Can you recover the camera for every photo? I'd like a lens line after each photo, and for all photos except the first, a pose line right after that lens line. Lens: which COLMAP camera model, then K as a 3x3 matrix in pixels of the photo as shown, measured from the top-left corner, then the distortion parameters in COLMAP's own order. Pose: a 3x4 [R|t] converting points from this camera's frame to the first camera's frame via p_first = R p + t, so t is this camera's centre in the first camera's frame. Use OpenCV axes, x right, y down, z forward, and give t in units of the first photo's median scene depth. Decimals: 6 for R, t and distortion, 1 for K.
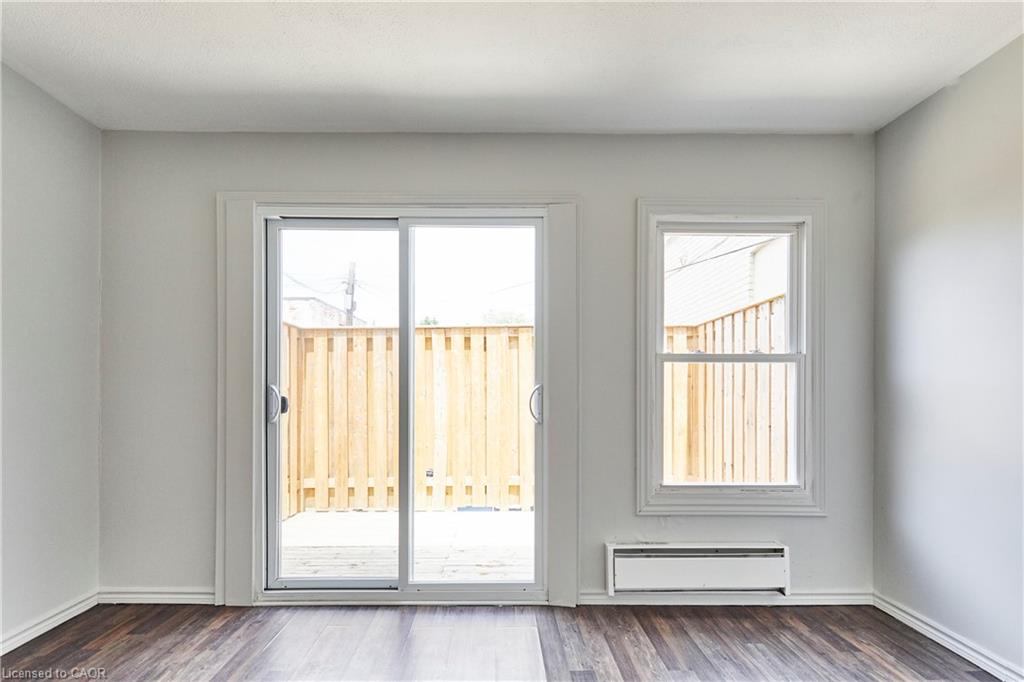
lens RADIAL K [[481.6, 0, 505.3], [0, 481.6, 388.3], [0, 0, 1]] dist [0.005546, -0.000010]
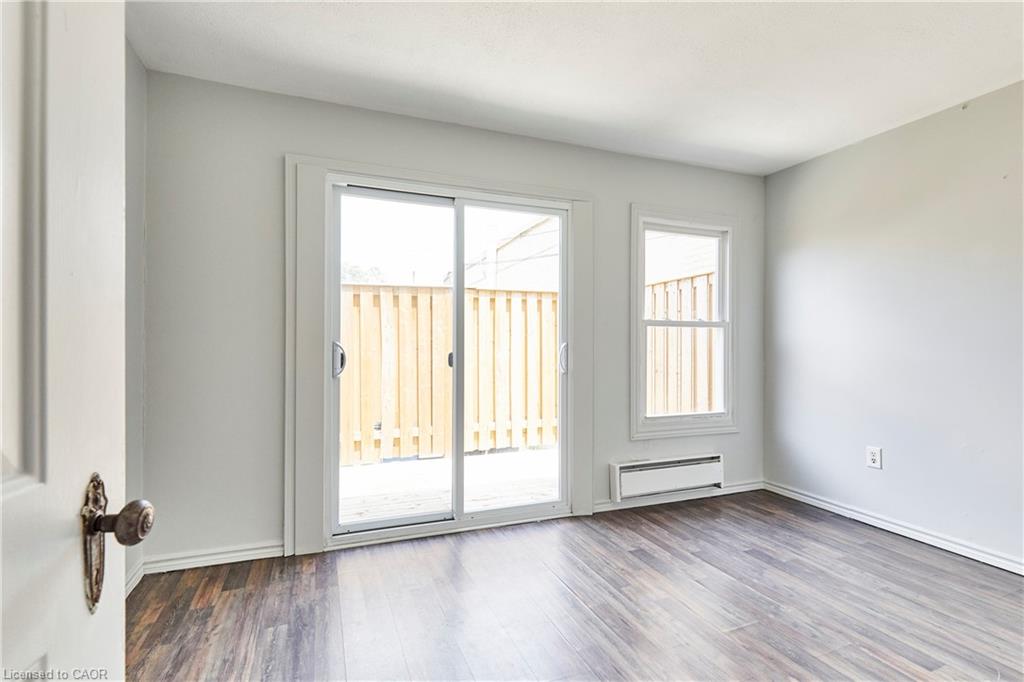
lens RADIAL K [[481.6, 0, 507.9], [0, 481.6, 344.2], [0, 0, 1]] dist [0.005546, -0.000010]
pose [[0.935185, 0.001602, 0.354157, -0.514851], [-0.002395, 0.999996, 0.001802, -0.005398], [-0.354153, -0.002533, 0.935184, -0.125380]]
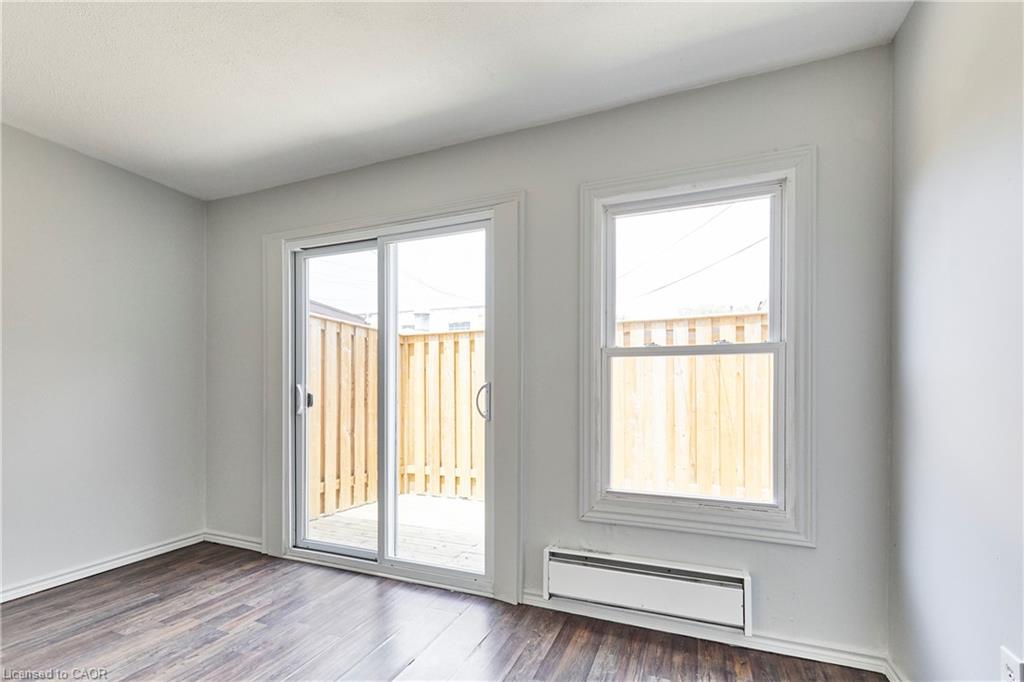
lens RADIAL K [[481.6, 0, 501.3], [0, 481.6, 388.6], [0, 0, 1]] dist [0.005546, -0.000010]
pose [[0.913486, -0.001106, -0.406868, 0.514165], [0.002377, 0.999994, 0.002619, 0.002700], [0.406862, -0.003359, 0.913483, 0.073994]]
